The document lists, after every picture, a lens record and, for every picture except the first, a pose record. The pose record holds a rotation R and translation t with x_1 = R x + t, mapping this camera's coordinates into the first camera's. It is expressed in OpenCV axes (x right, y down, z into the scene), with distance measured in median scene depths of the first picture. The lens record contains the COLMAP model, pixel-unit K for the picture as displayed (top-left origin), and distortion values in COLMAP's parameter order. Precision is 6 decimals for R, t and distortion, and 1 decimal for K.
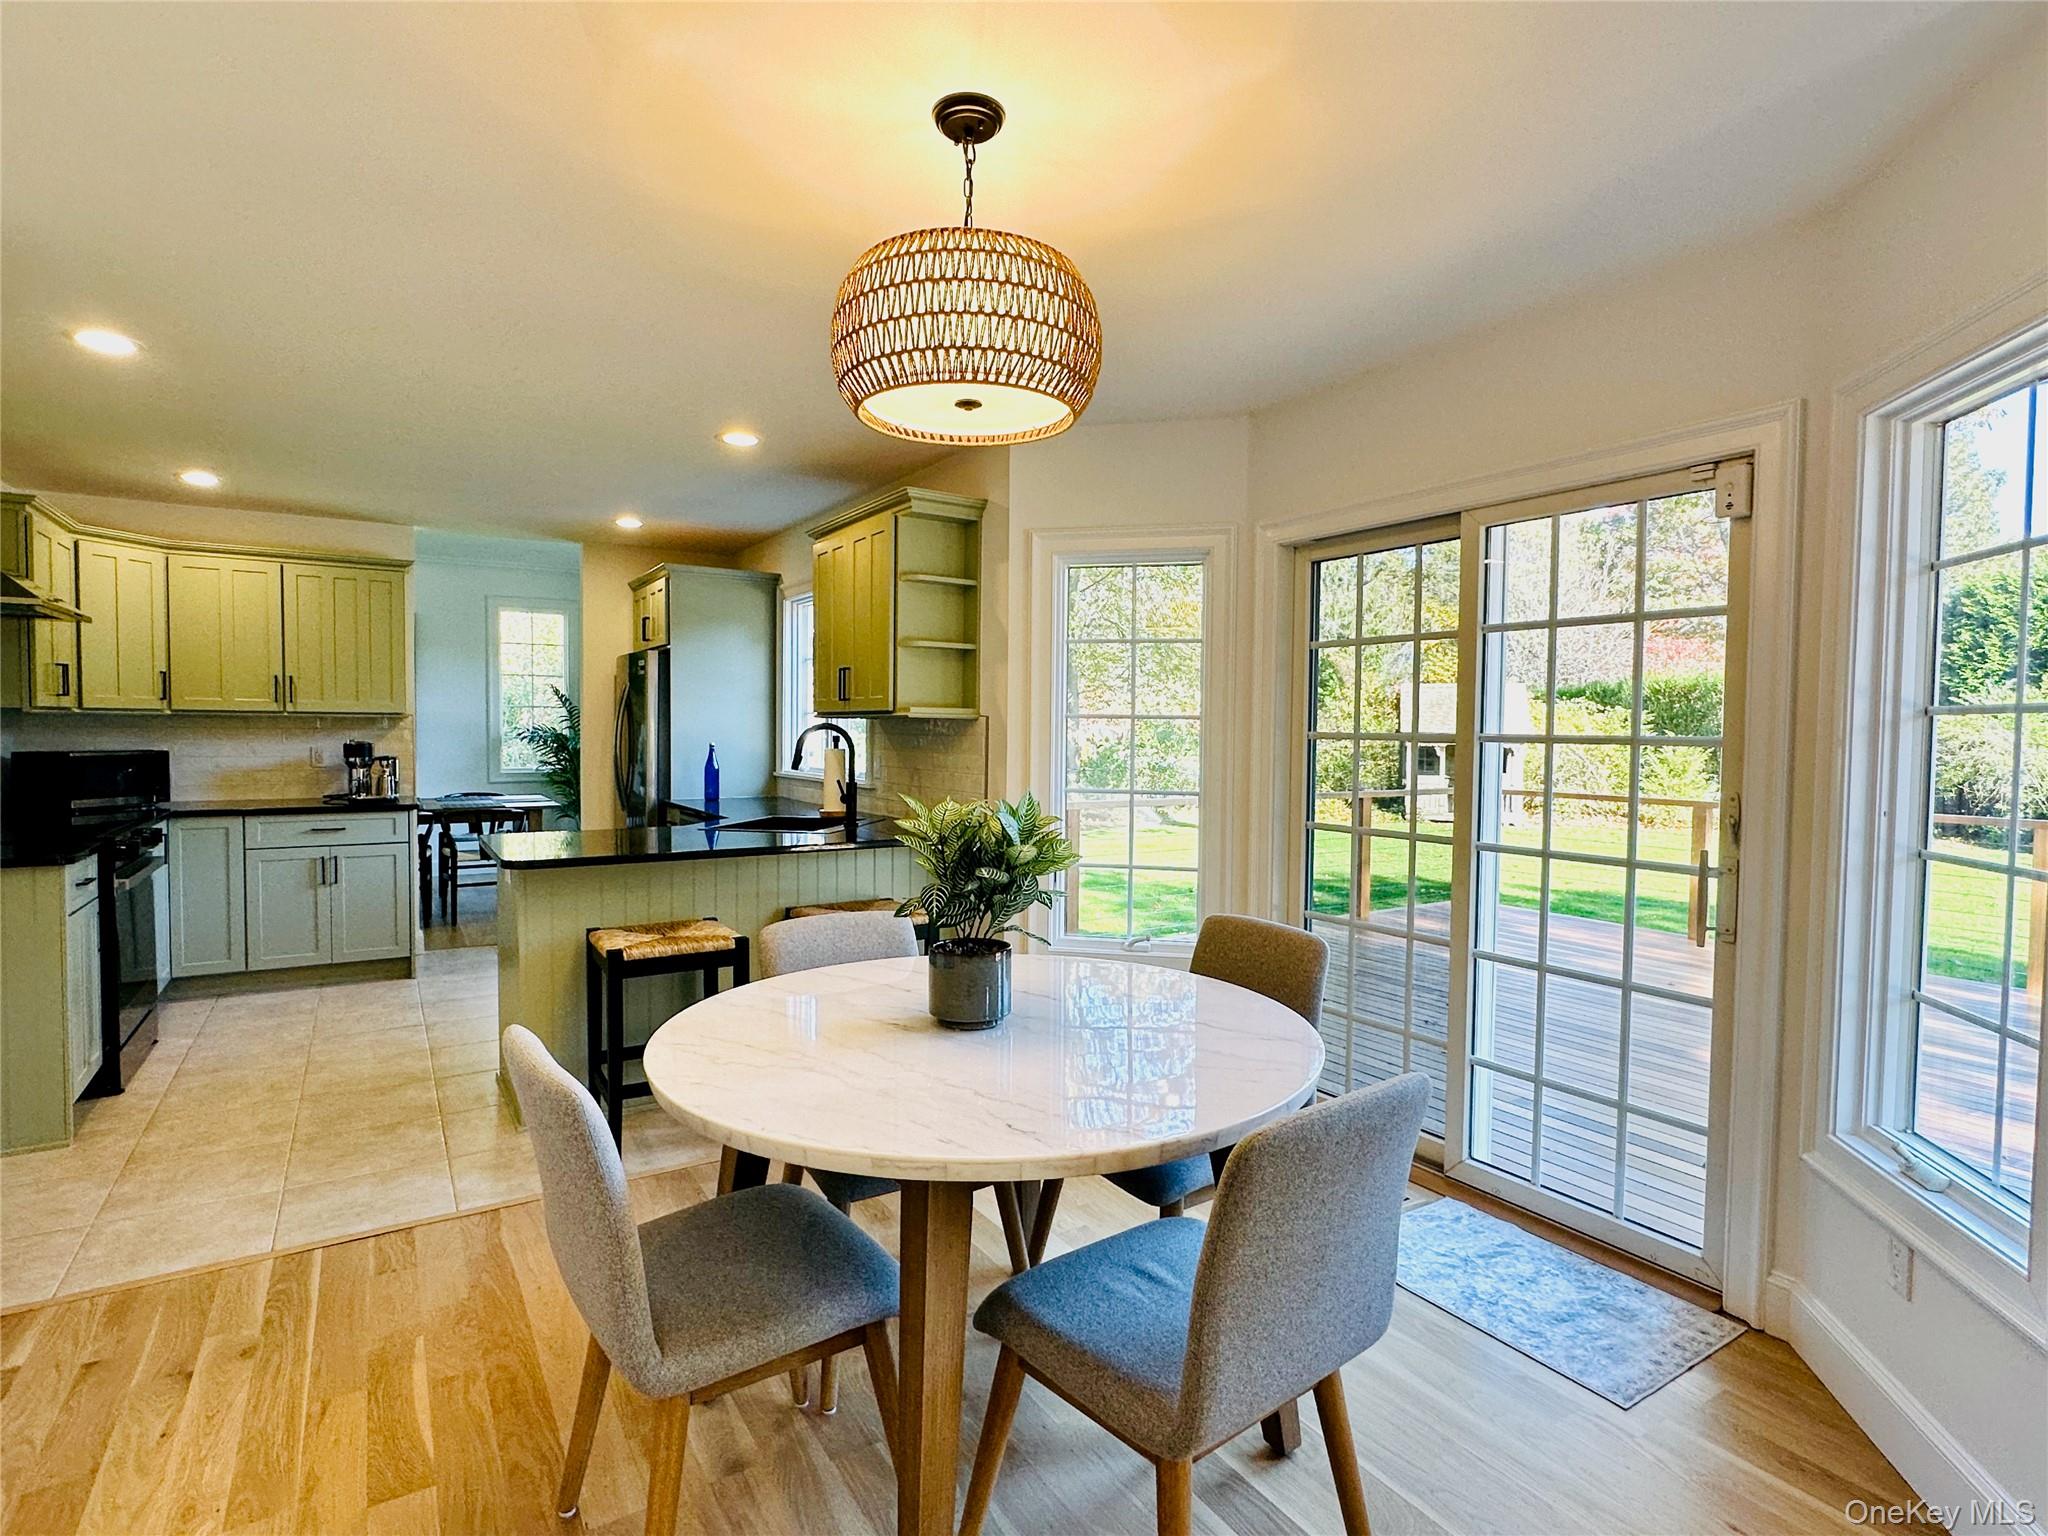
lens RADIAL K [[1040.6, 0, 1028.2], [0, 1040.6, 769.0], [0, 0, 1]] dist [-0.000172, -0.000275]
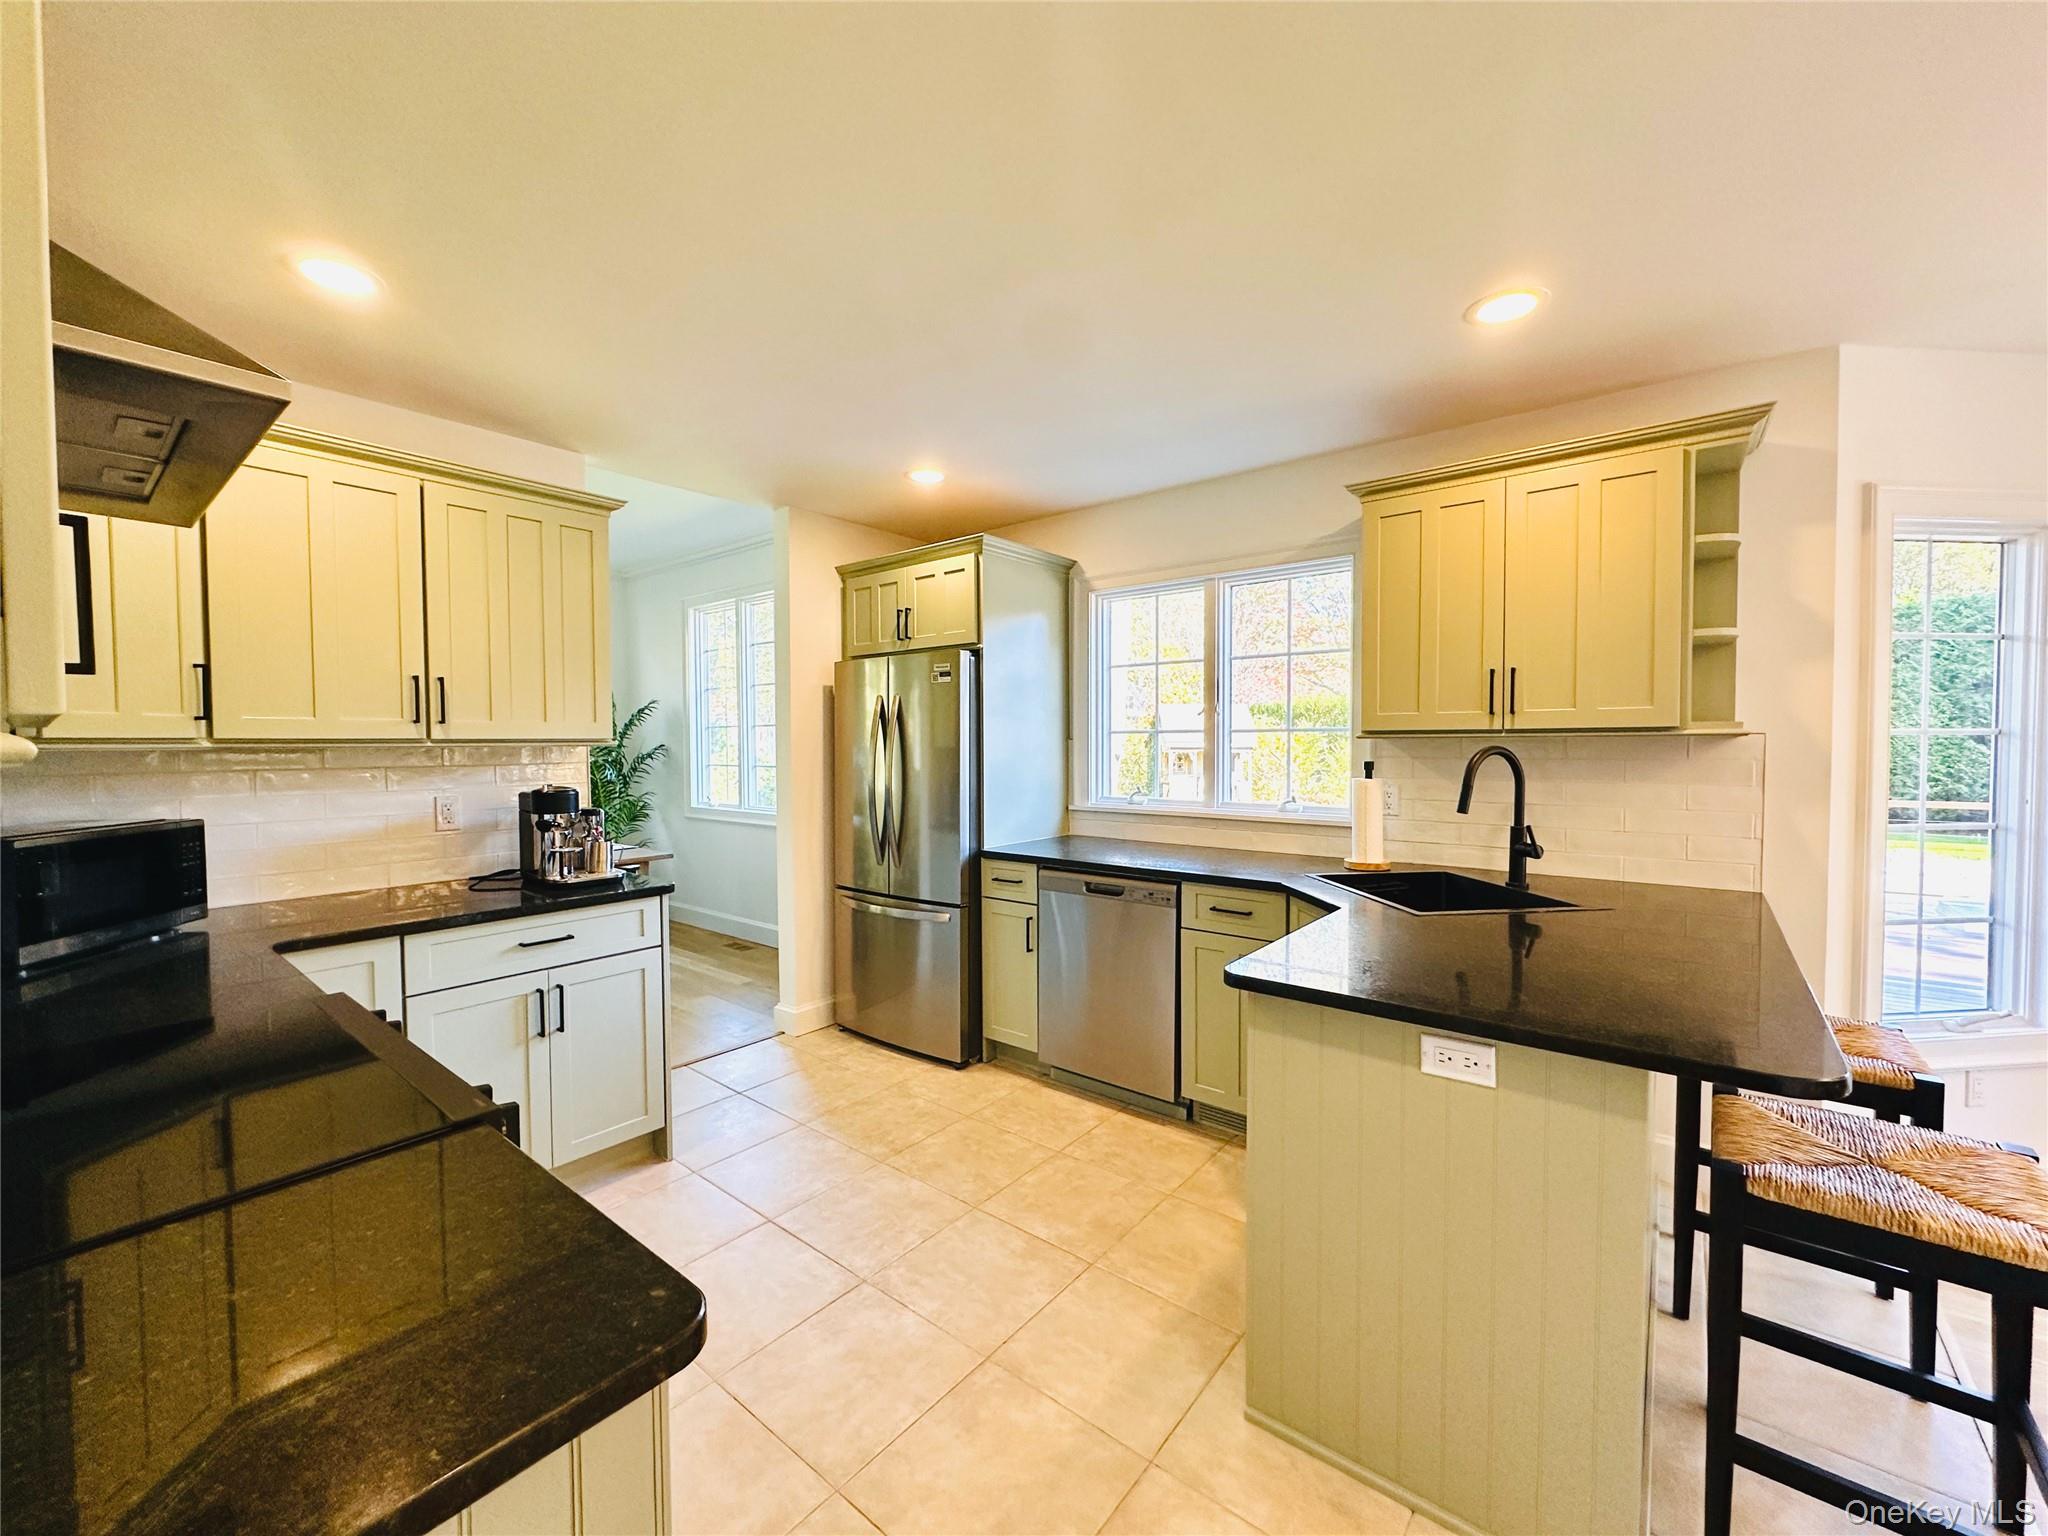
lens RADIAL K [[815.1, 0, 1017.9], [0, 815.1, 766.1], [0, 0, 1]] dist [0.001794, -0.000151]
pose [[0.948469, -0.024827, 0.315896, -0.590241], [0.027668, 0.999607, -0.004513, -0.031281], [-0.315659, 0.013021, 0.948783, 0.504742]]
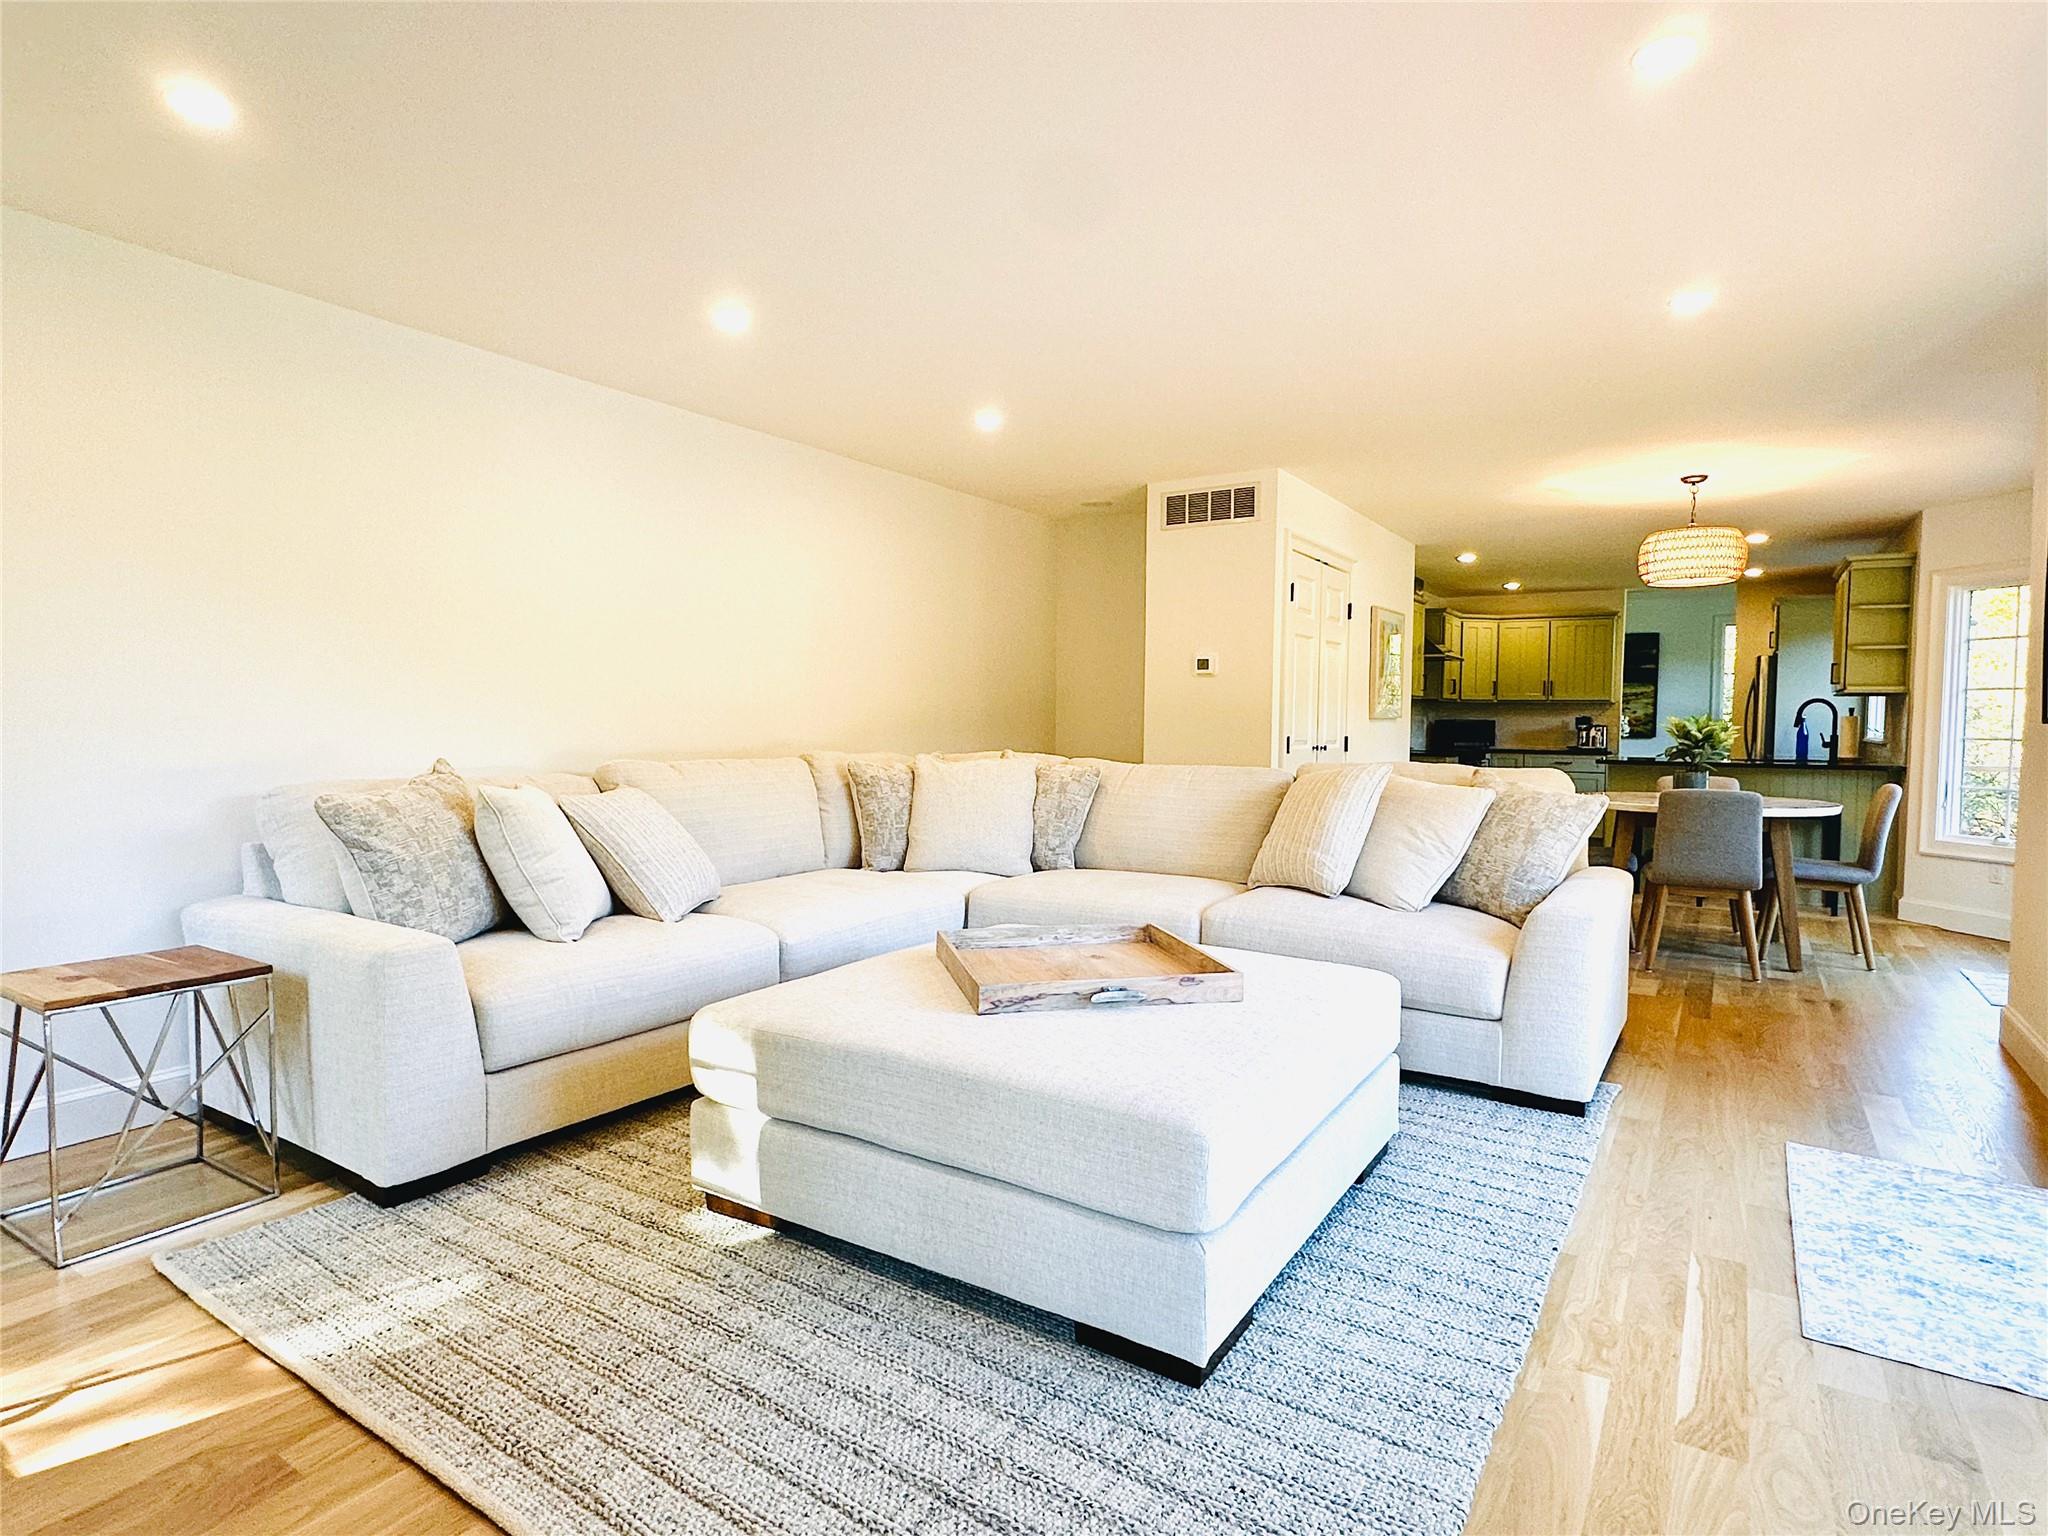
lens RADIAL K [[1095.5, 0, 1018.0], [0, 1095.5, 767.5], [0, 0, 1]] dist [0.011604, -0.000017]
pose [[0.421183, 0.037492, -0.906201, 0.638435], [-0.045955, 0.998744, 0.019962, 0.065785], [0.905811, 0.033237, 0.422377, -0.650858]]
